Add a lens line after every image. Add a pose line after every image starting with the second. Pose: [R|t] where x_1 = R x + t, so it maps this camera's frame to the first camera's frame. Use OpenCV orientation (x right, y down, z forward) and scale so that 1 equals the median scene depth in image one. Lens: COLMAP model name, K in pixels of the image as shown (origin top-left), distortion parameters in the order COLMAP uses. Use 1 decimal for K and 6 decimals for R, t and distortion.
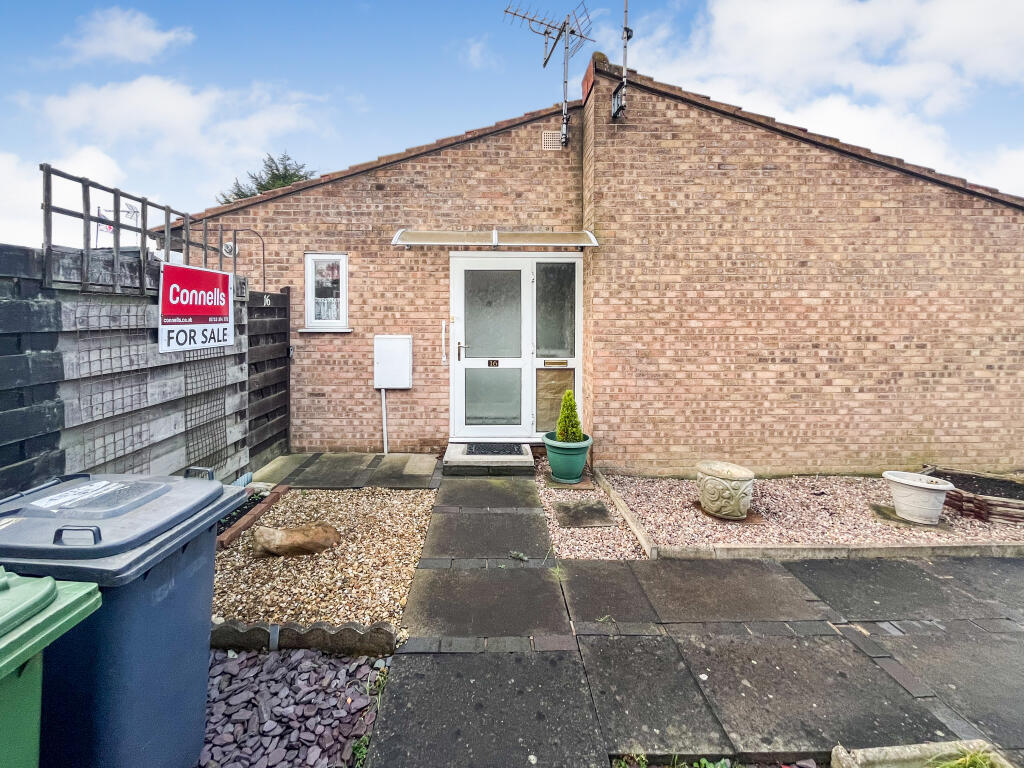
lens RADIAL K [[423.1, 0, 498.7], [0, 423.1, 322.3], [0, 0, 1]] dist [-0.004997, 0.001372]
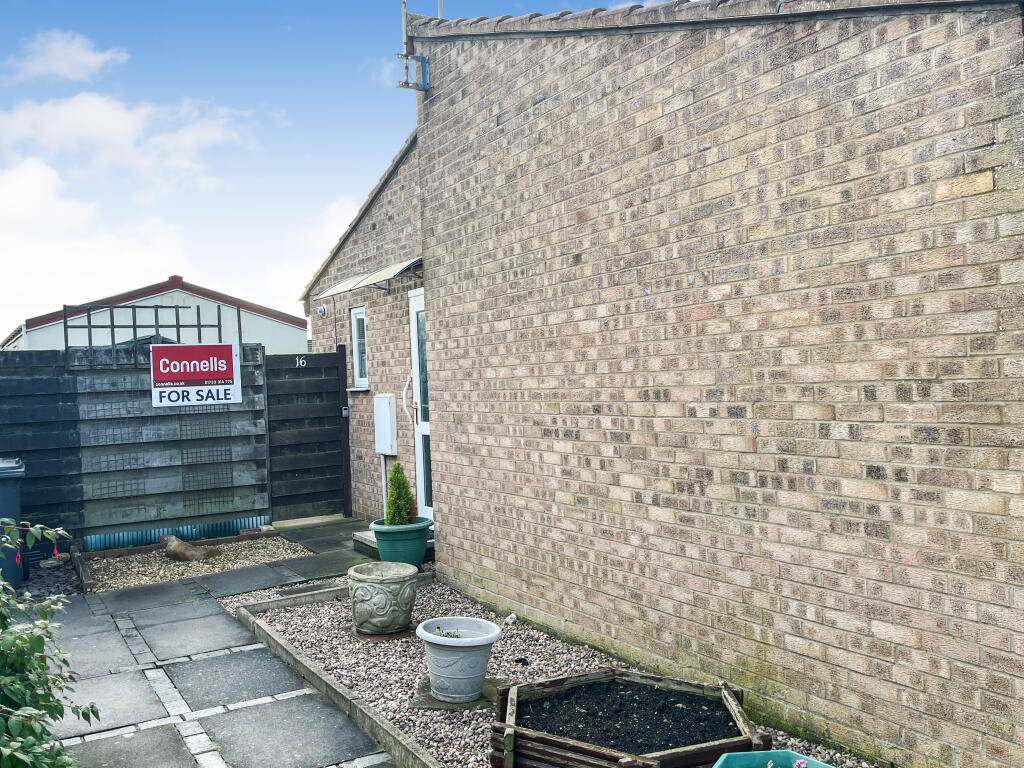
lens RADIAL K [[897.5, 0, 511.5], [0, 897.5, 383.9], [0, 0, 1]] dist [0.057898, -0.029940]
pose [[0.498373, -0.015563, -0.866823, 1.686627], [0.030008, 0.999549, -0.000693, 0.021709], [0.866443, -0.025667, 0.498615, 0.342271]]
